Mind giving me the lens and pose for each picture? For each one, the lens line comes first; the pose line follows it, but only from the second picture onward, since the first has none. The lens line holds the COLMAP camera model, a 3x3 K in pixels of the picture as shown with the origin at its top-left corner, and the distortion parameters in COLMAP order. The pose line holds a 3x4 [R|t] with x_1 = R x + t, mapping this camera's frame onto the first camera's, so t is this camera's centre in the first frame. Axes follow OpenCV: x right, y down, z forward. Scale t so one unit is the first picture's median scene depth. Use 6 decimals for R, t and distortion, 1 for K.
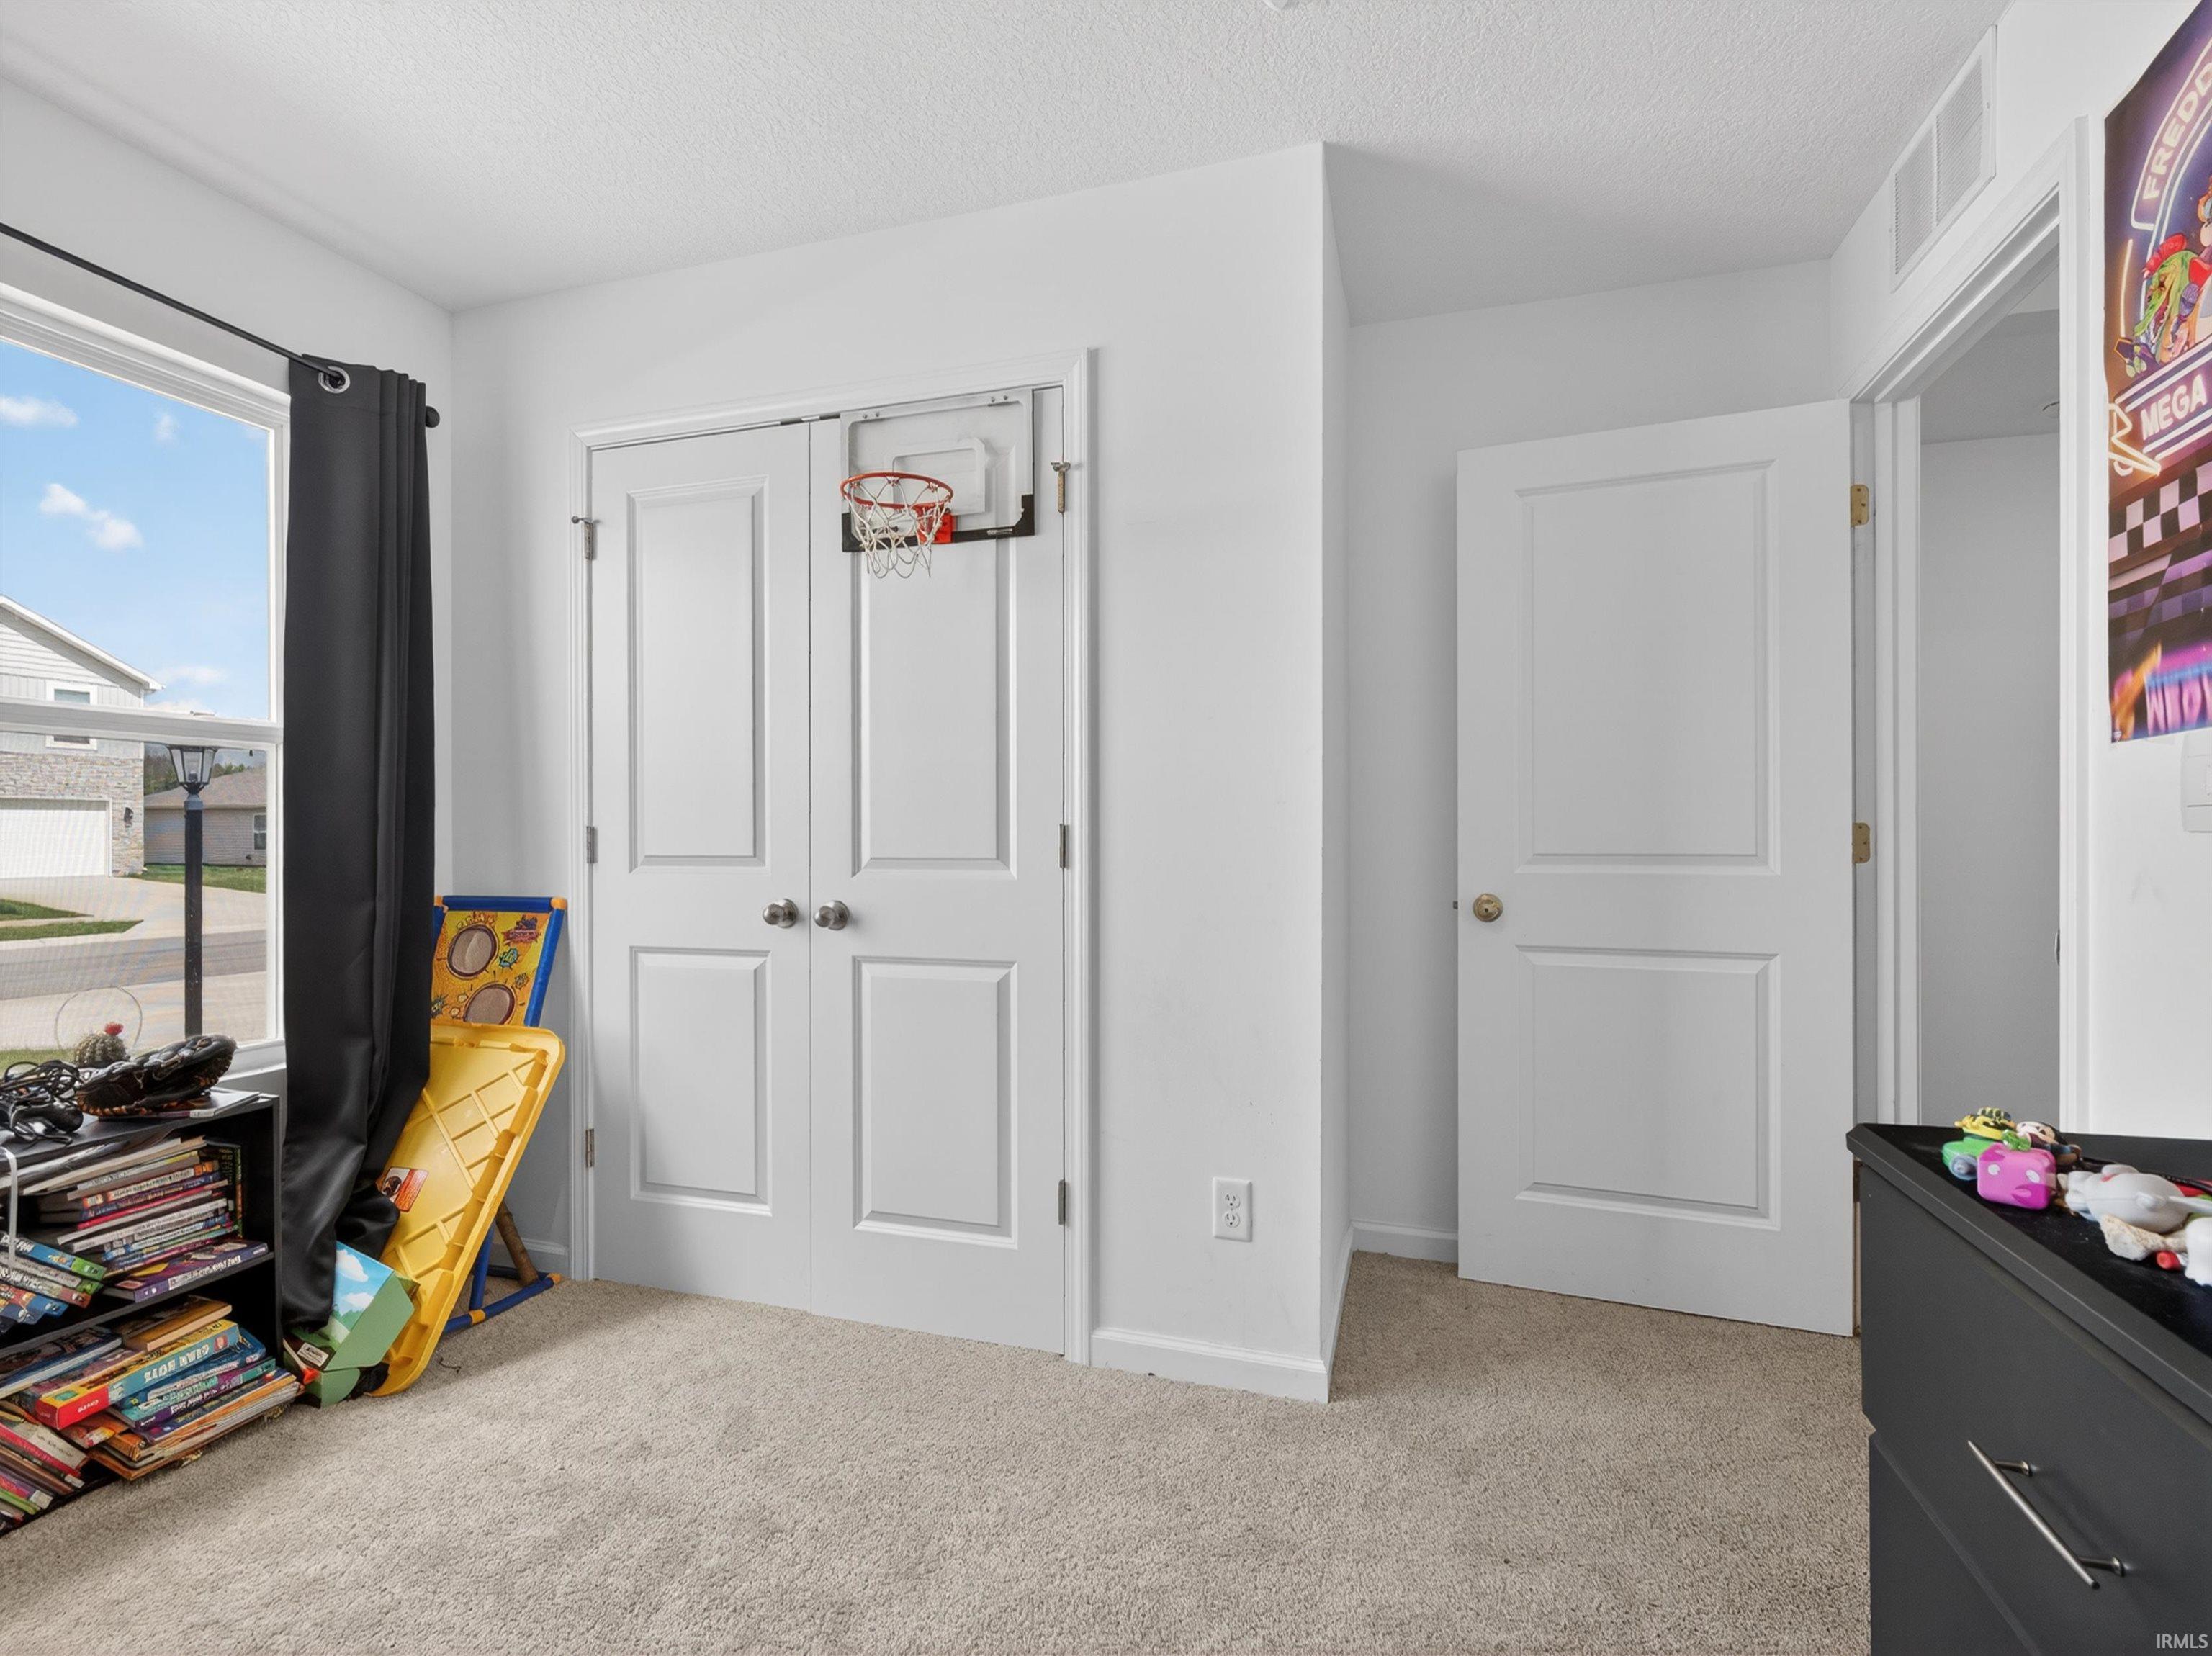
lens RADIAL K [[1047.4, 0, 1103.2], [0, 1047.4, 829.2], [0, 0, 1]] dist [-0.000751, -0.000709]
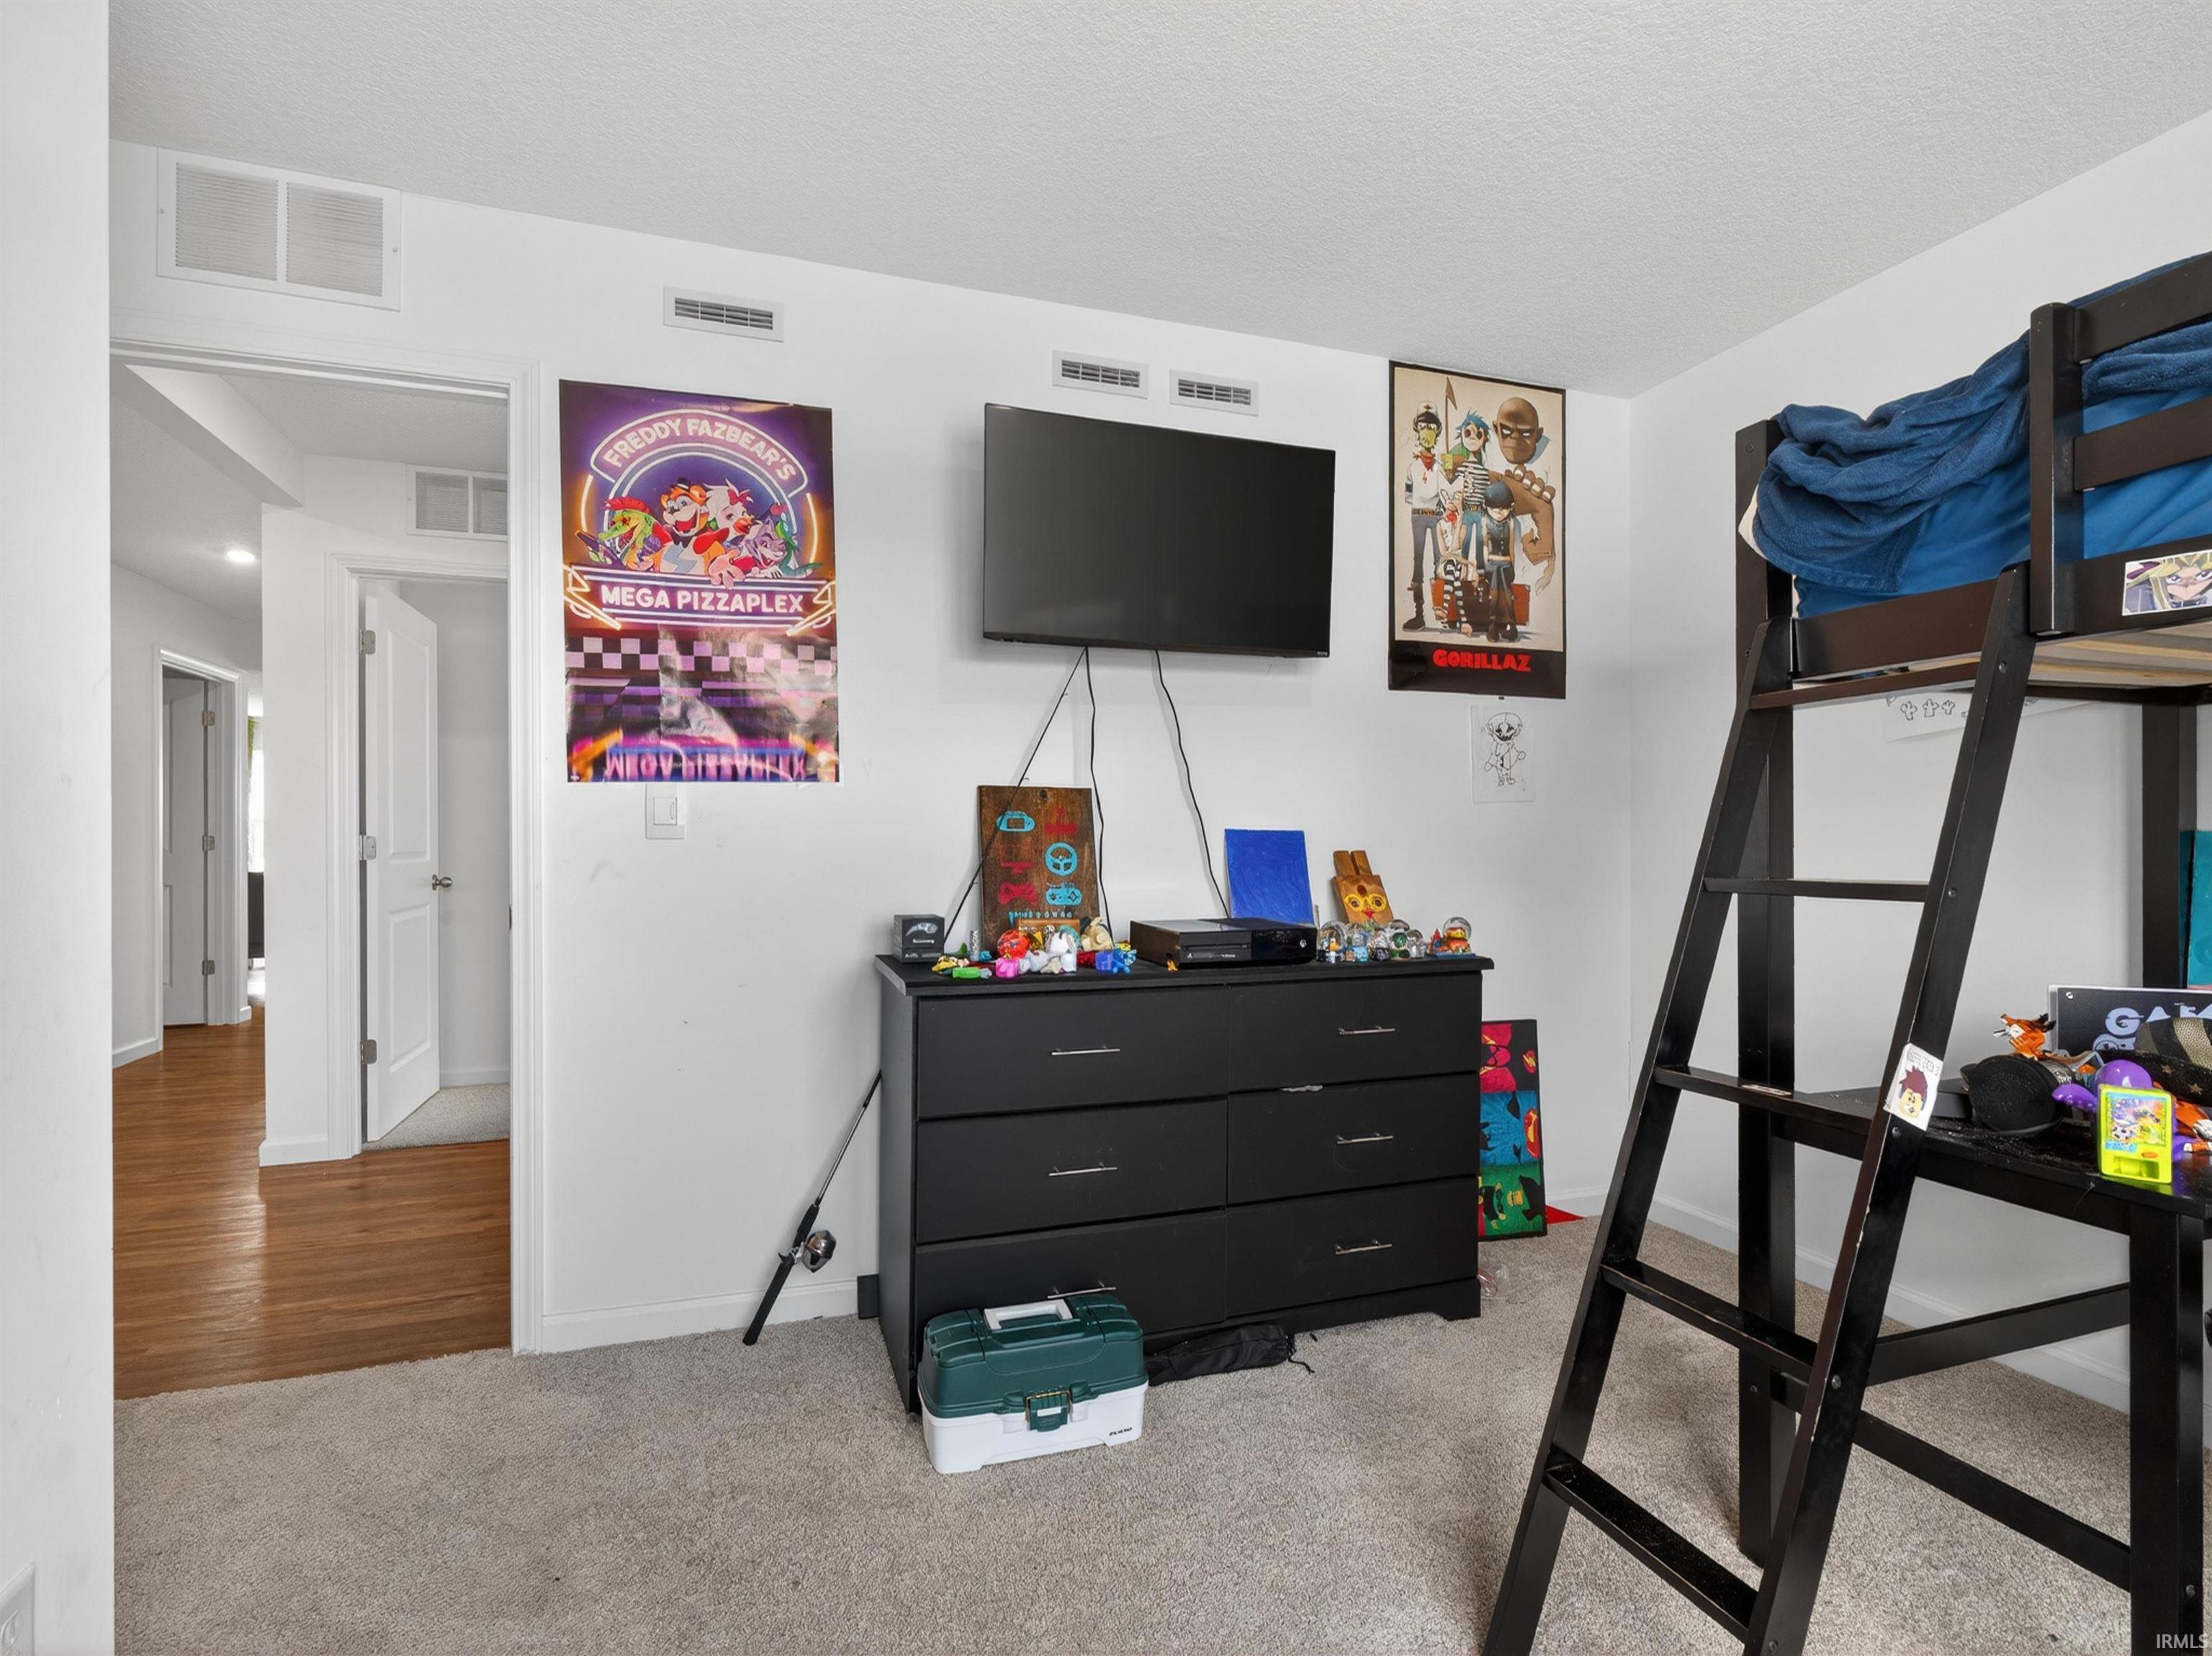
lens RADIAL K [[1047.4, 0, 1099.6], [0, 1047.4, 830.4], [0, 0, 1]] dist [-0.000751, -0.000709]
pose [[-0.598708, 0.002455, 0.800964, -0.805651], [0.000425, 0.999996, -0.002747, -0.004859], [-0.800967, -0.001305, -0.598707, 1.347393]]
